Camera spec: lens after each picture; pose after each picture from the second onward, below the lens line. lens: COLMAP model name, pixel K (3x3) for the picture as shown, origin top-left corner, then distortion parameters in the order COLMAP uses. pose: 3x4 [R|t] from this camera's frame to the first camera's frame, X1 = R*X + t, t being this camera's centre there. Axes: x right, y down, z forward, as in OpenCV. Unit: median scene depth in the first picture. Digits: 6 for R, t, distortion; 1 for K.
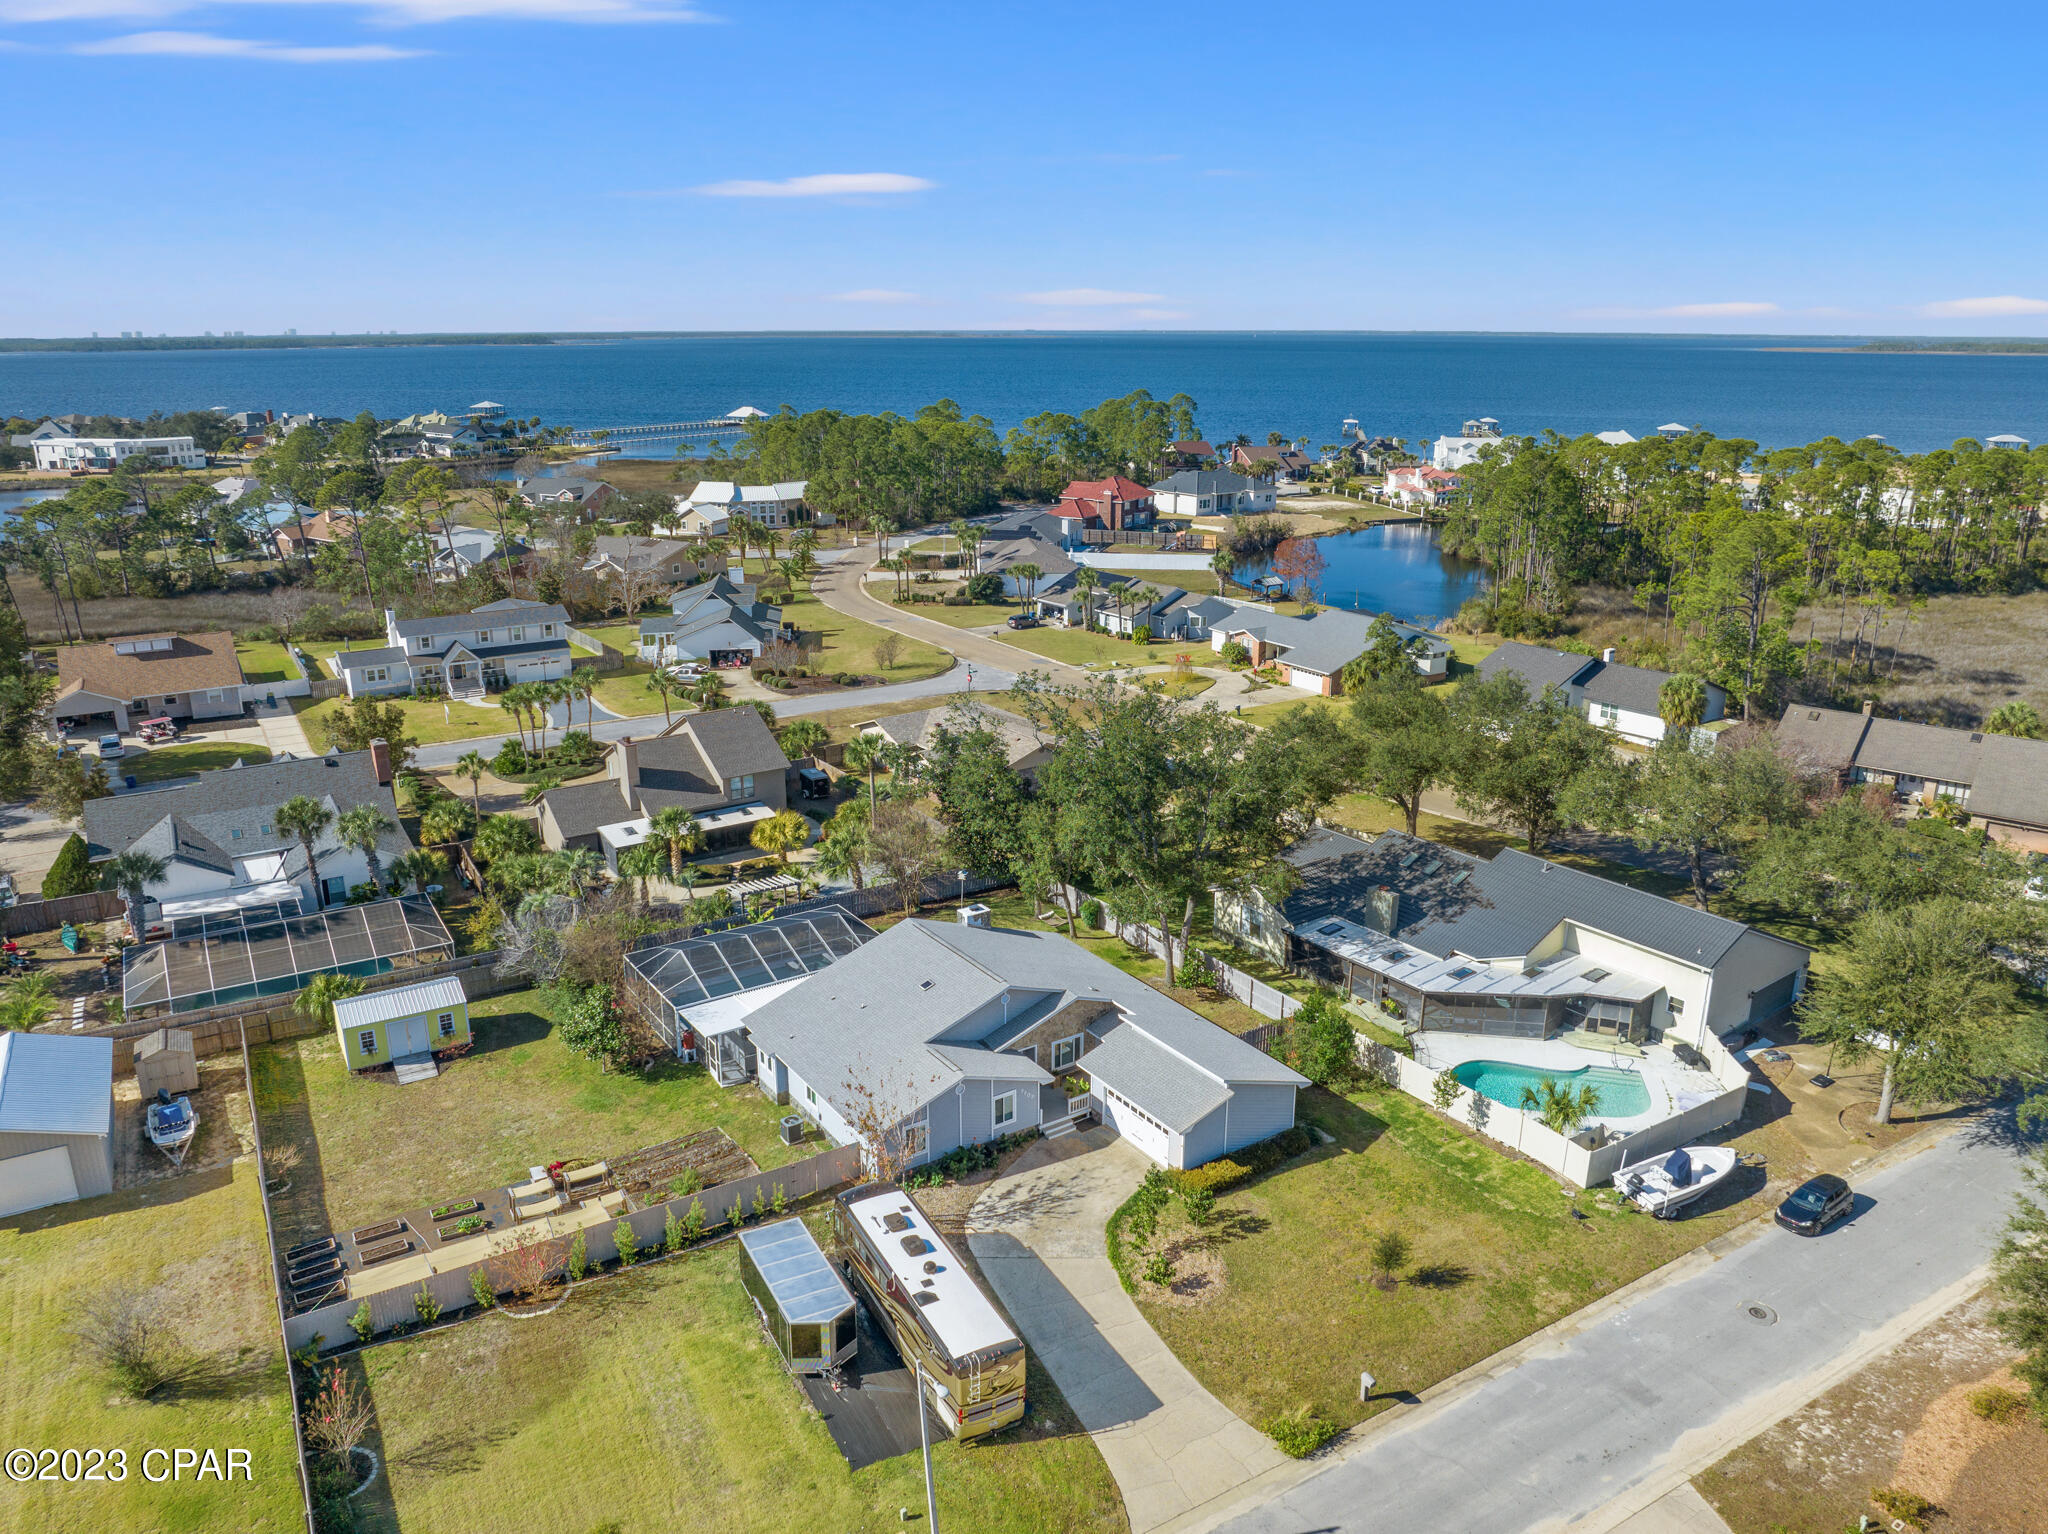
lens RADIAL K [[1454.7, 0, 1007.9], [0, 1454.7, 762.7], [0, 0, 1]] dist [-0.039180, 0.001027]
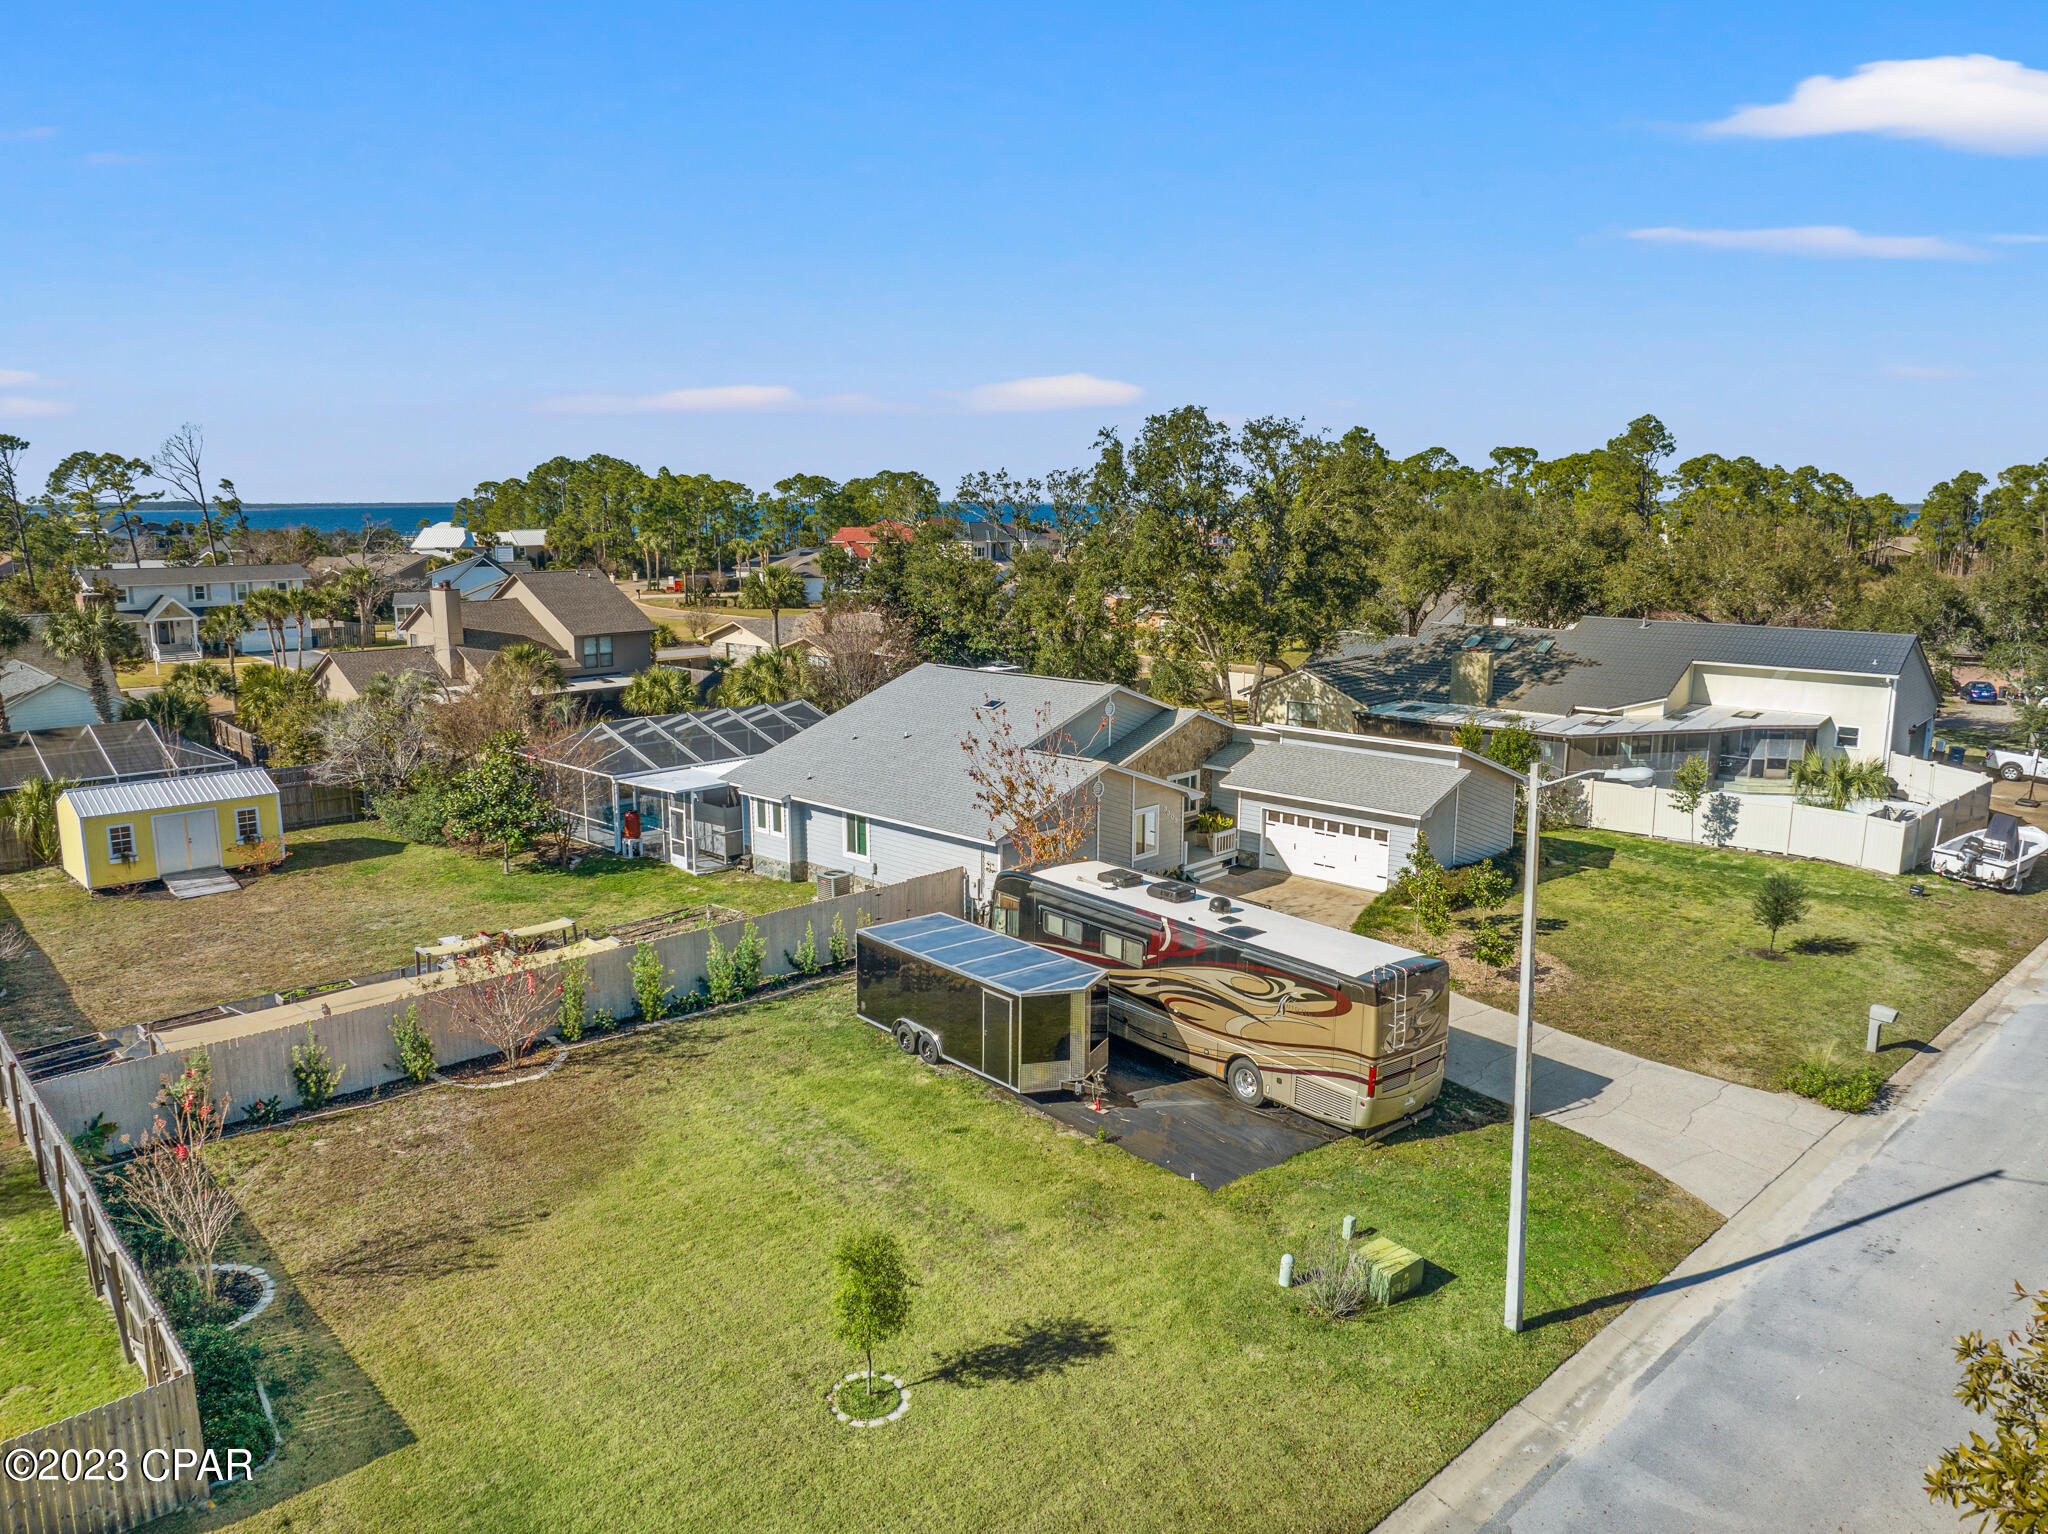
lens RADIAL K [[1454.7, 0, 1007.9], [0, 1454.7, 762.7], [0, 0, 1]] dist [-0.039180, 0.001027]
pose [[0.977260, -0.037583, 0.208689, -0.189767], [0.061943, 0.991838, -0.111446, 0.250611], [-0.202797, 0.121838, 0.971611, 0.297605]]
